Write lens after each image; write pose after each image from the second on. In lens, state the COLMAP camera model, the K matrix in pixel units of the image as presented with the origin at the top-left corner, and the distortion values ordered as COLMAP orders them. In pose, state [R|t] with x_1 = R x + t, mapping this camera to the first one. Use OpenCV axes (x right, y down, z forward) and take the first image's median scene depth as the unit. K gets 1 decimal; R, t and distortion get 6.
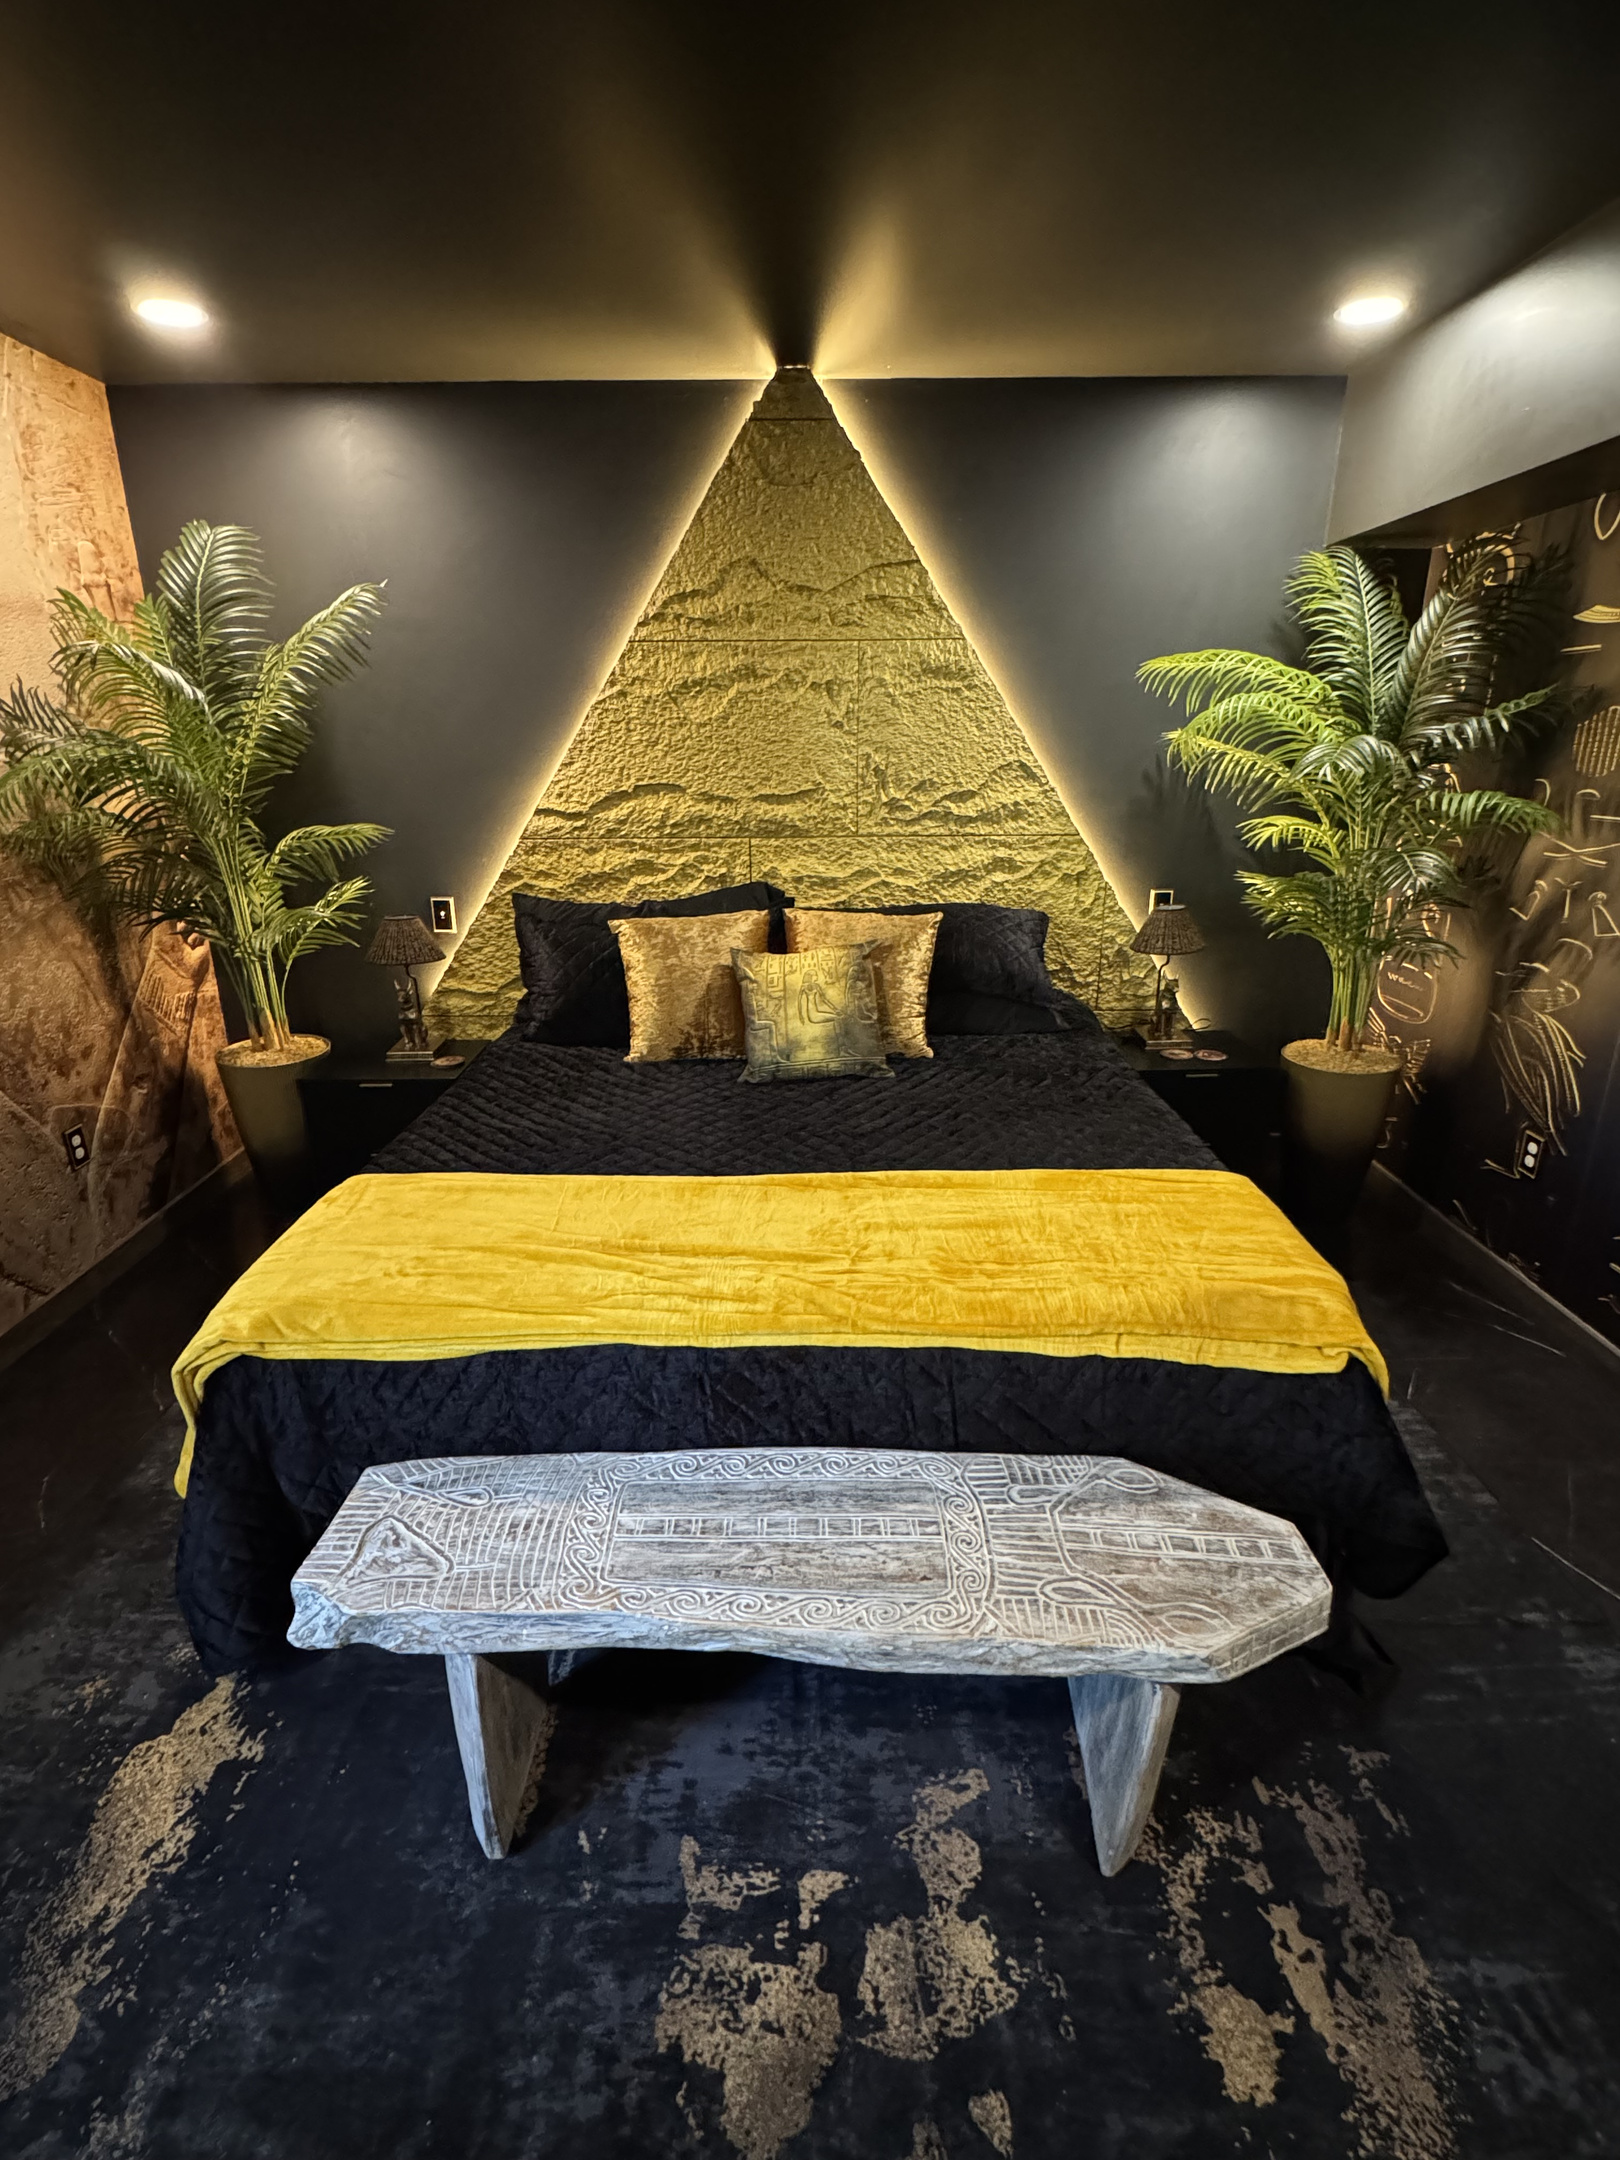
lens RADIAL K [[1037.9, 0, 806.6], [0, 1037.9, 1074.5], [0, 0, 1]] dist [-0.003506, 0.000601]
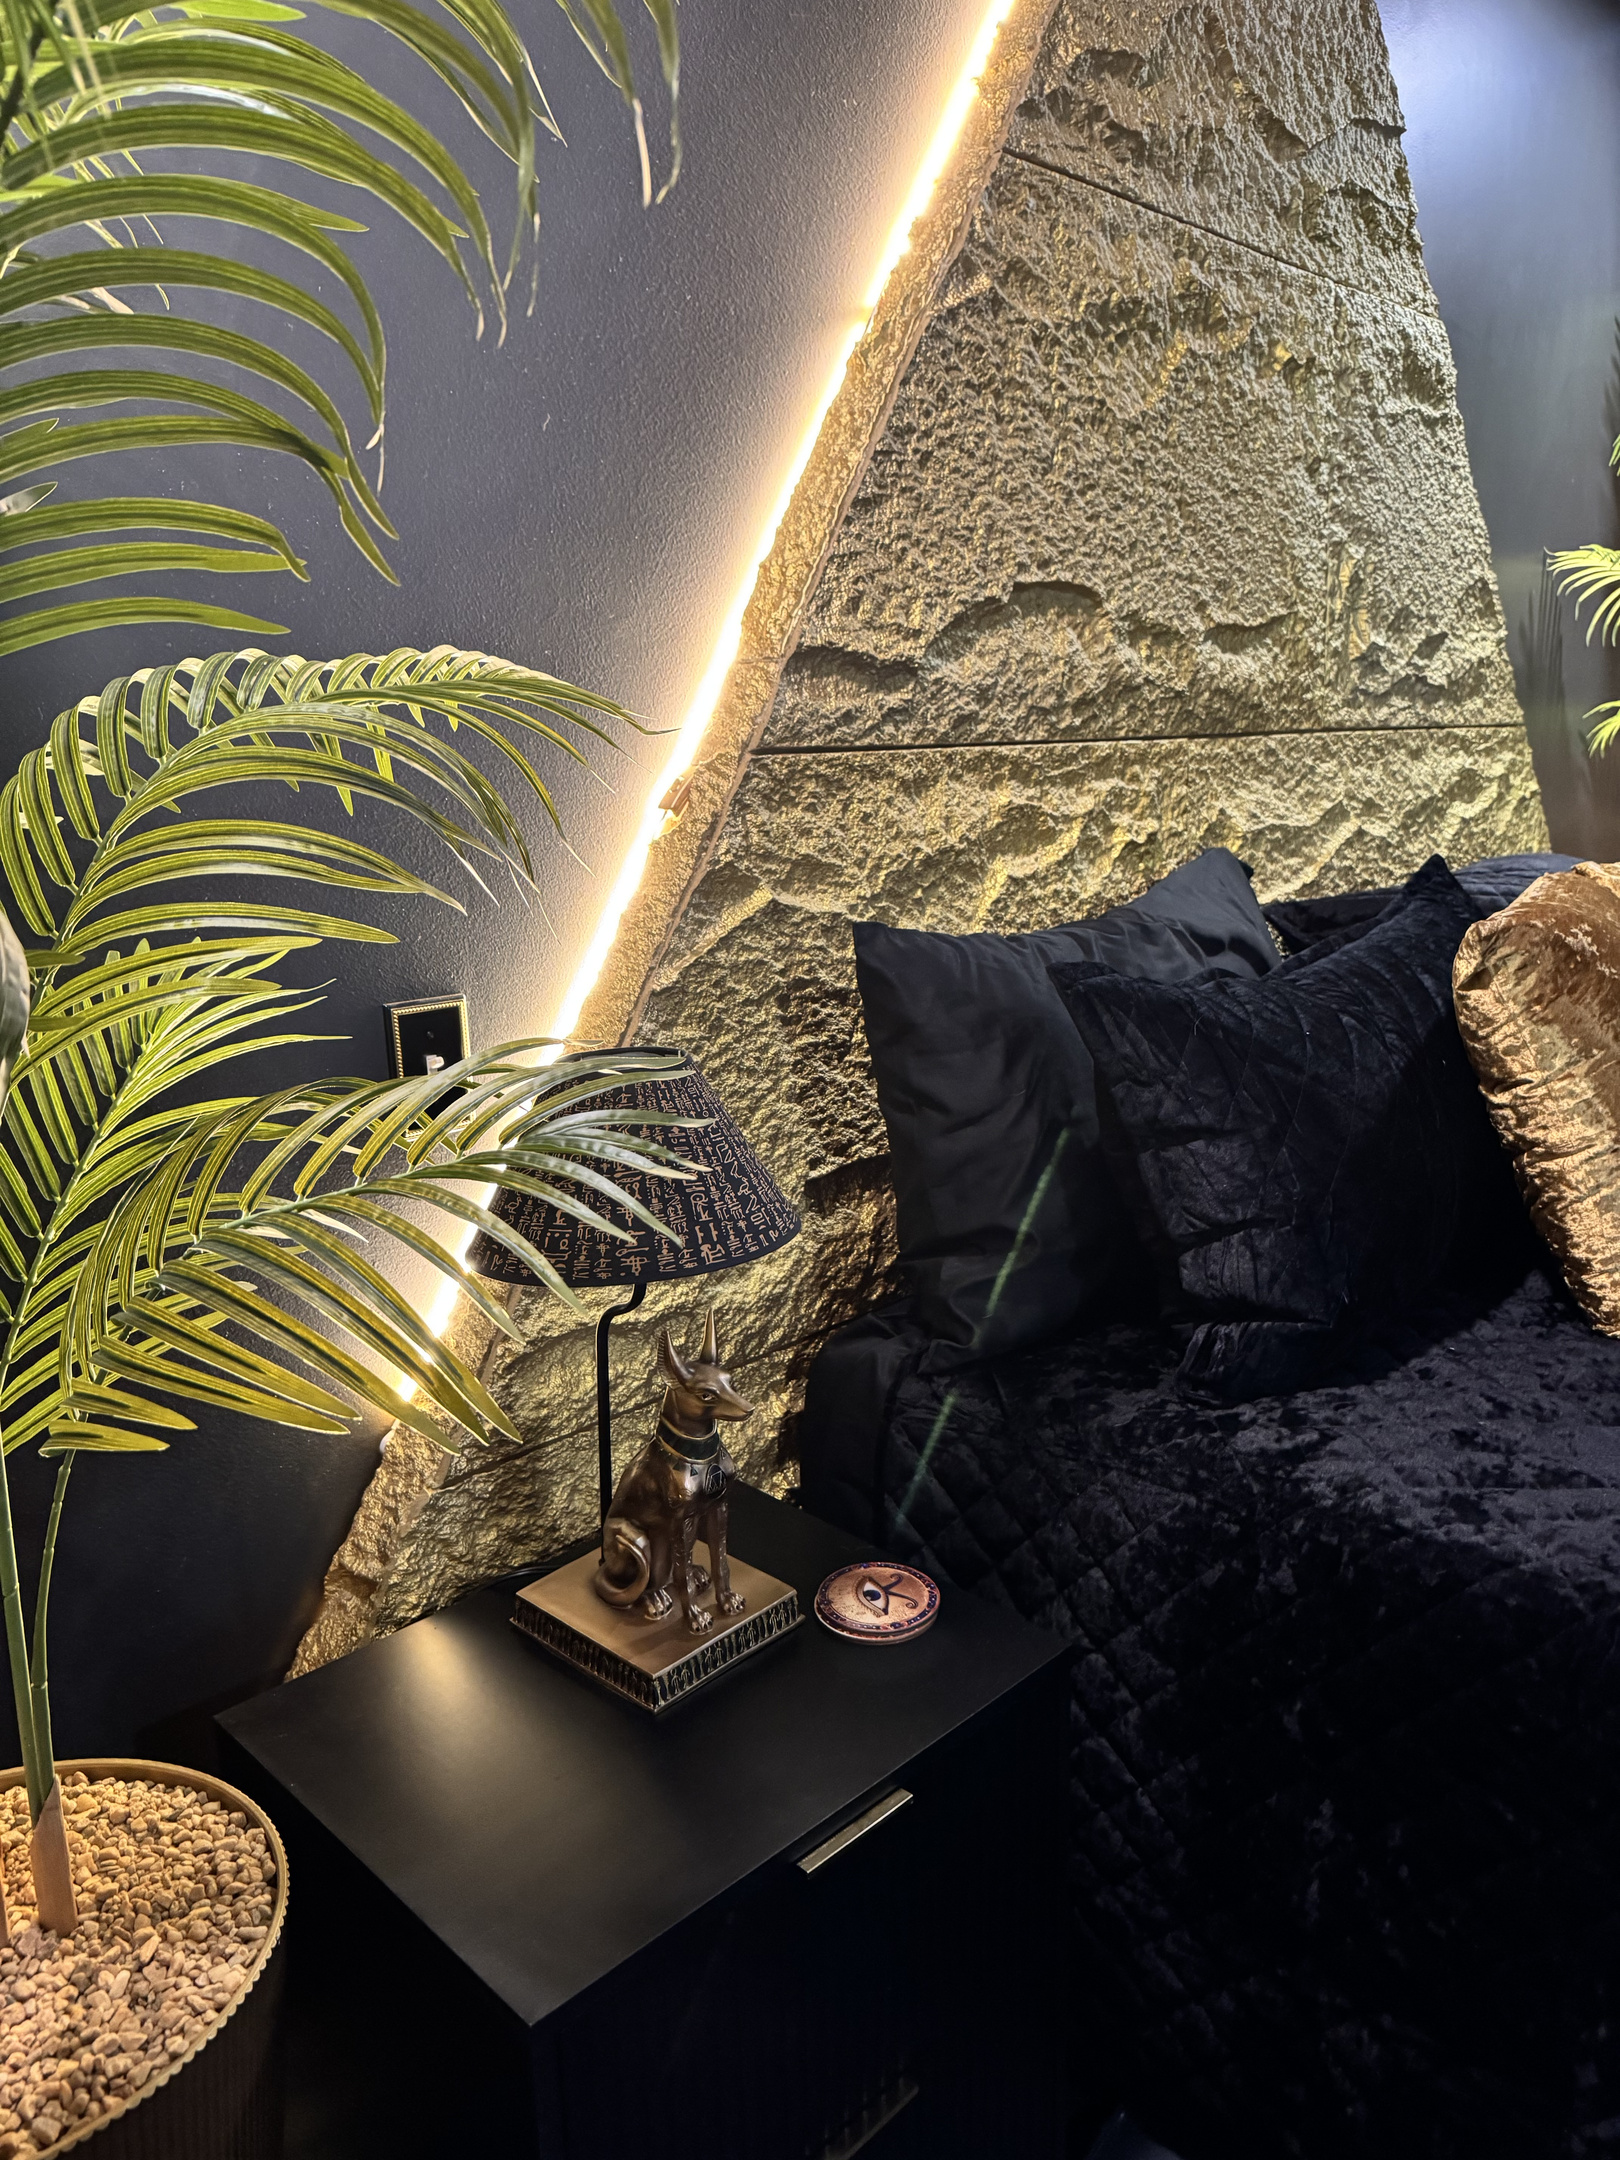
lens RADIAL K [[1479.6, 0, 810.0], [0, 1479.6, 1080.0], [0, 0, 1]] dist [0.217236, -0.426114]
pose [[0.715568, -0.163970, 0.679026, -0.585784], [0.246148, 0.968899, -0.025427, -0.129392], [-0.653738, 0.185335, 0.733674, 0.731272]]
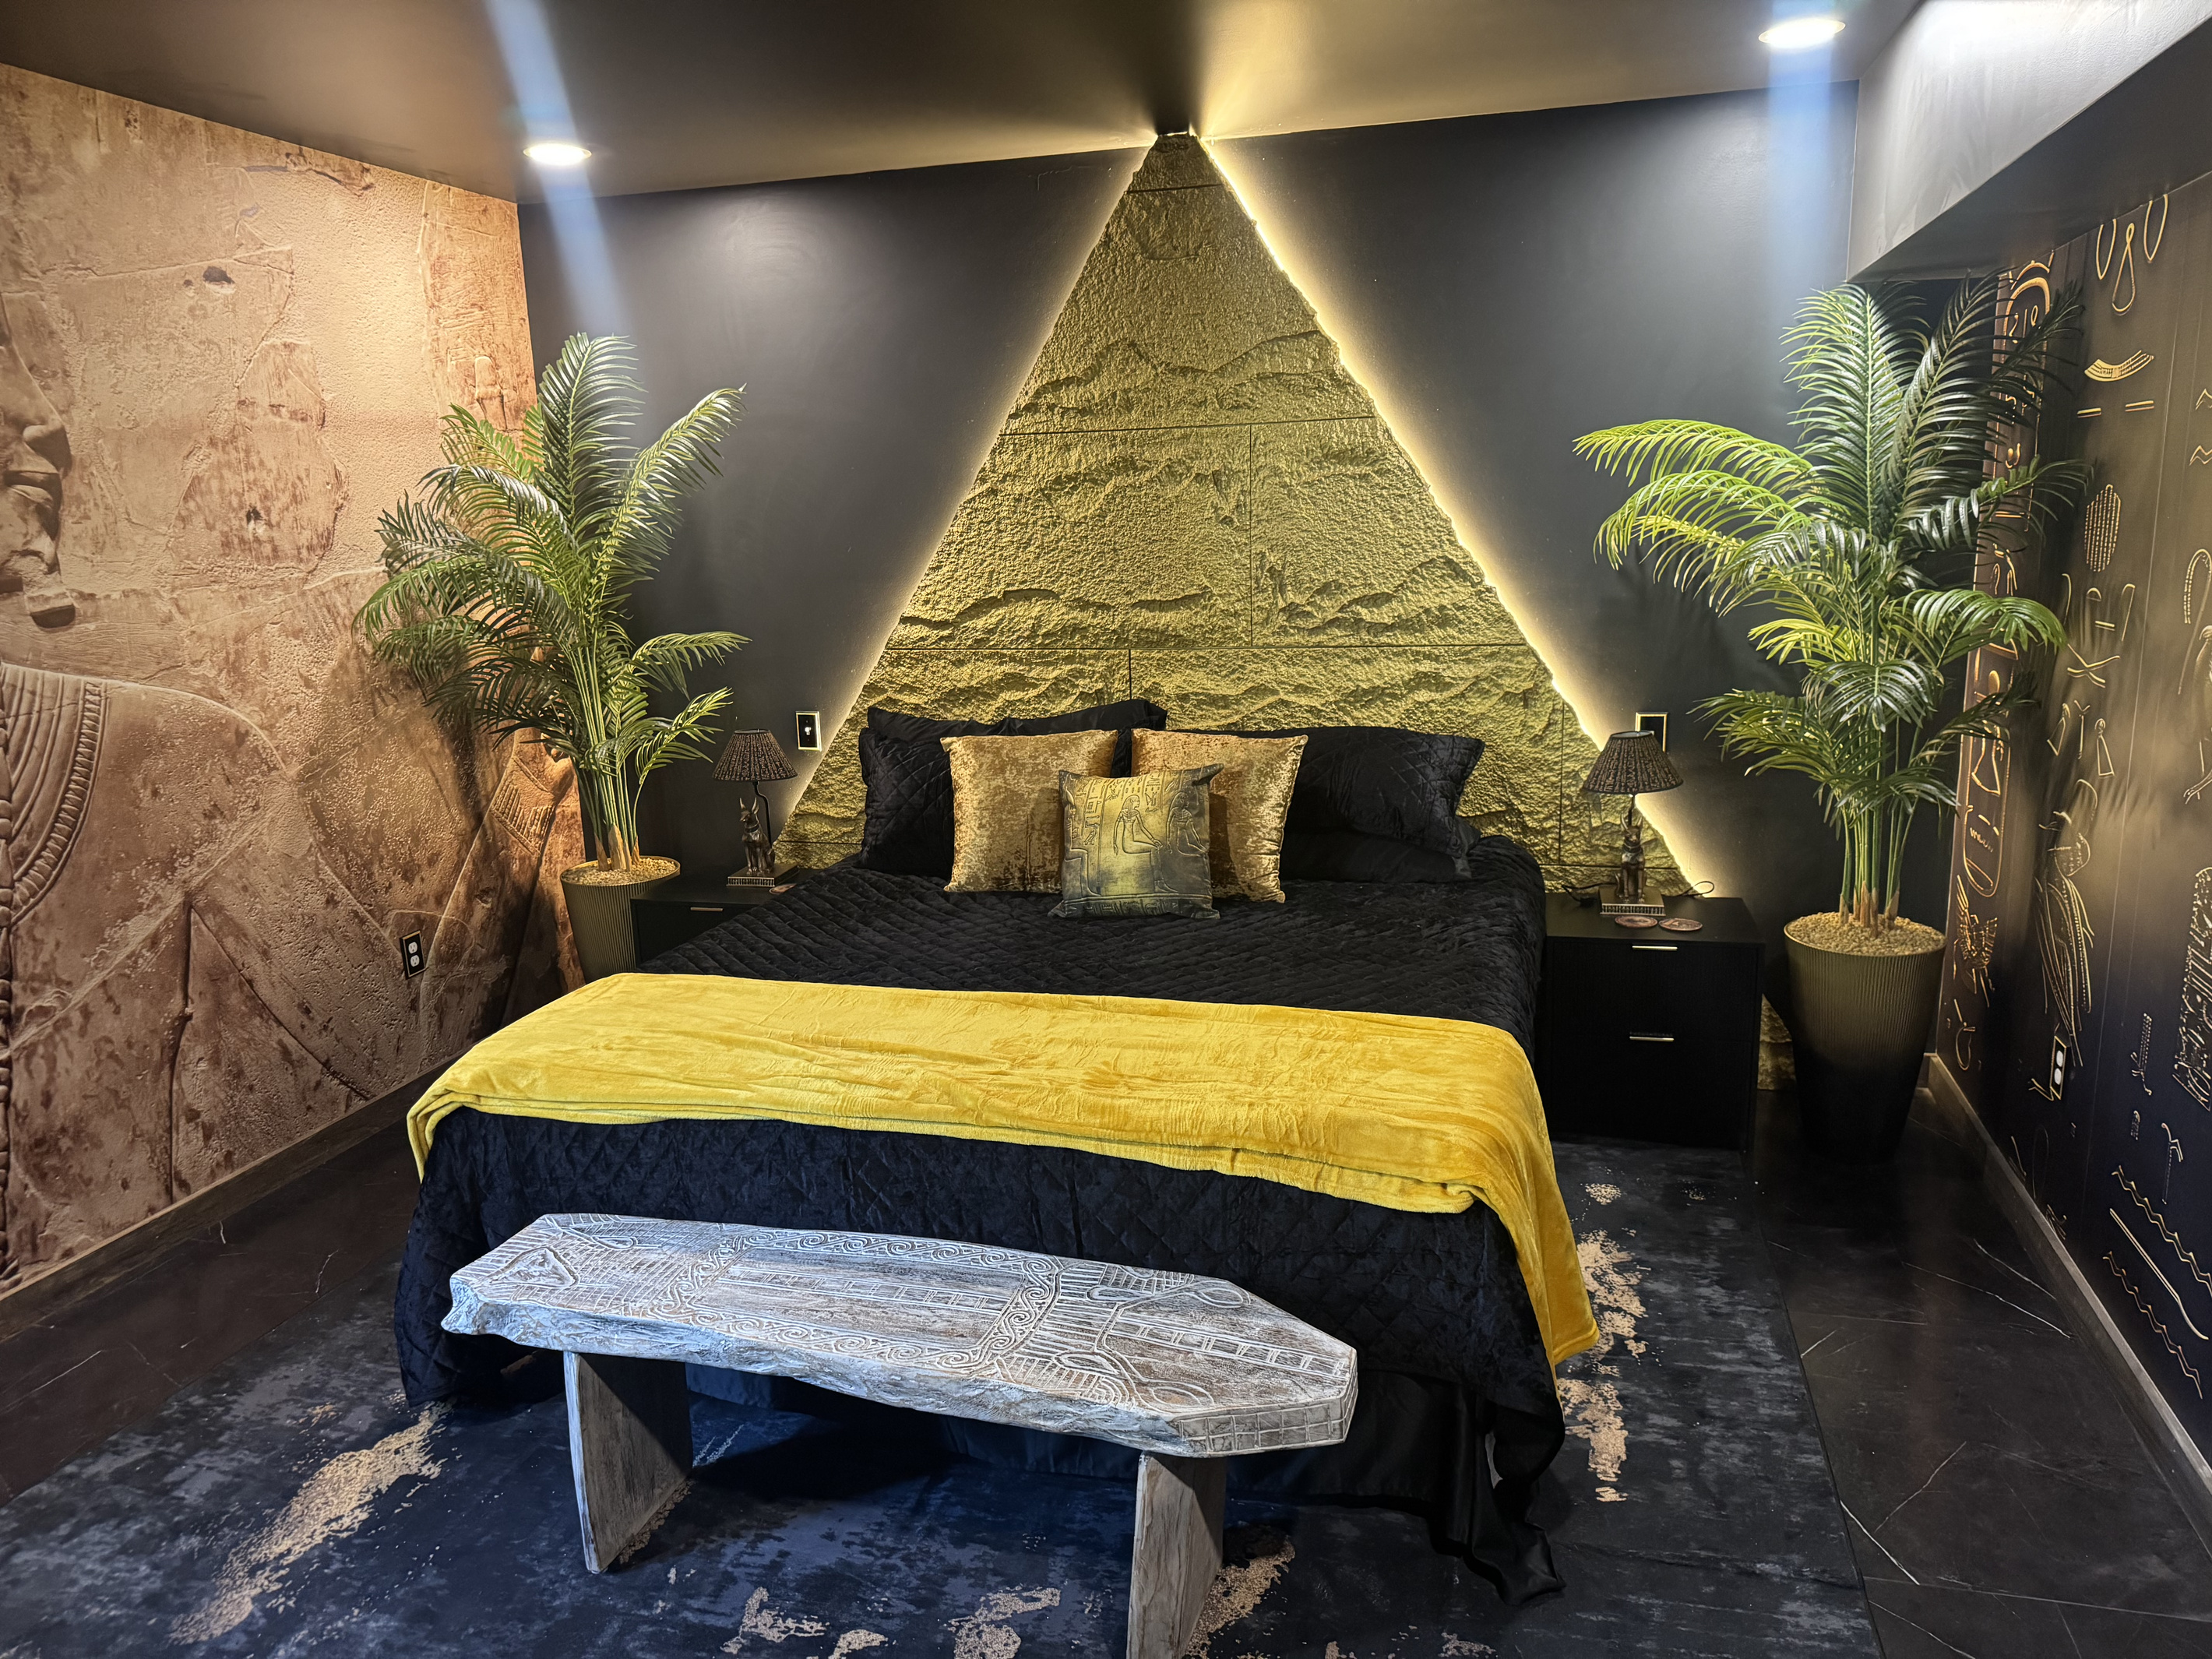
lens RADIAL K [[1542.5, 0, 1106.0], [0, 1542.5, 829.5], [0, 0, 1]] dist [0.162561, -0.298718]
pose [[0.962897, 0.033333, -0.267802, 0.290688], [-0.060959, 0.993560, -0.095515, 0.049387], [0.262893, 0.108296, 0.958728, -0.242192]]
